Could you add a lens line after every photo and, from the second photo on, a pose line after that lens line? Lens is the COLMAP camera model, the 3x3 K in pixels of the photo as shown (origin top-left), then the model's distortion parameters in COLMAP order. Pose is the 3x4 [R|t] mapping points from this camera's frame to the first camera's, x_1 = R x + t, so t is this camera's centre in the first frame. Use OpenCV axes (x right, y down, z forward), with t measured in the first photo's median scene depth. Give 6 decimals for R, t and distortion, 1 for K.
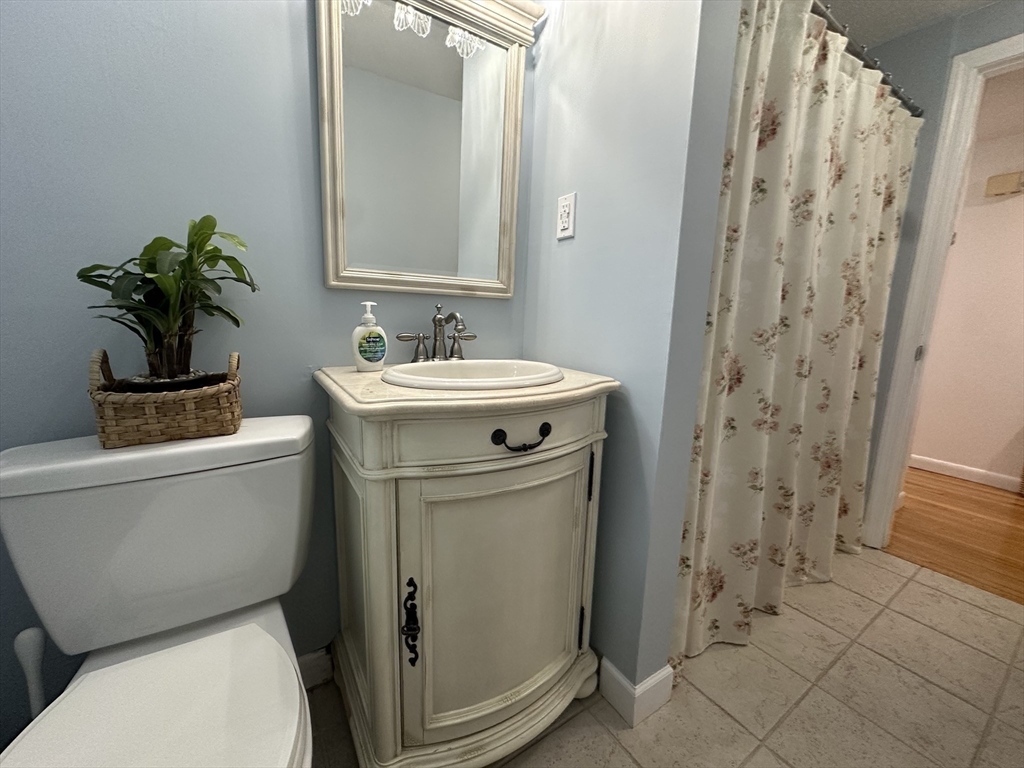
lens RADIAL K [[409.5, 0, 512.1], [0, 409.5, 382.6], [0, 0, 1]] dist [-0.003210, -0.000044]
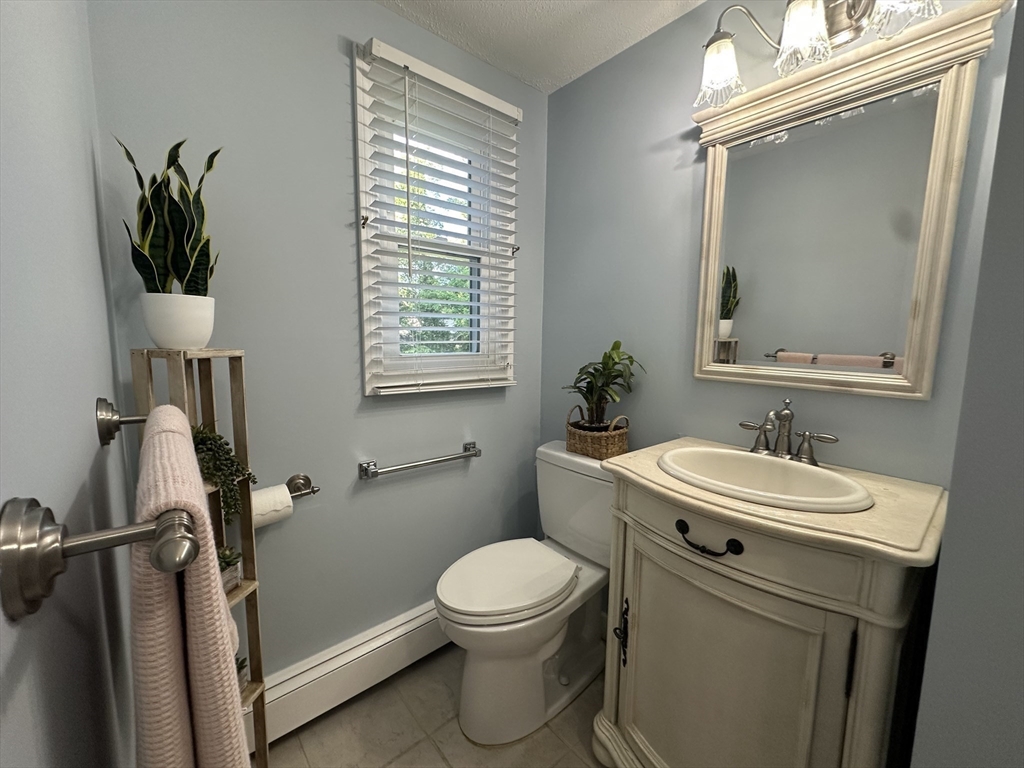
lens RADIAL K [[409.5, 0, 509.8], [0, 409.5, 384.2], [0, 0, 1]] dist [-0.003210, -0.000044]
pose [[0.131690, 0.086727, -0.987490, 0.914220], [-0.178658, 0.981930, 0.062413, -0.223088], [0.975059, 0.168203, 0.144805, 0.273194]]
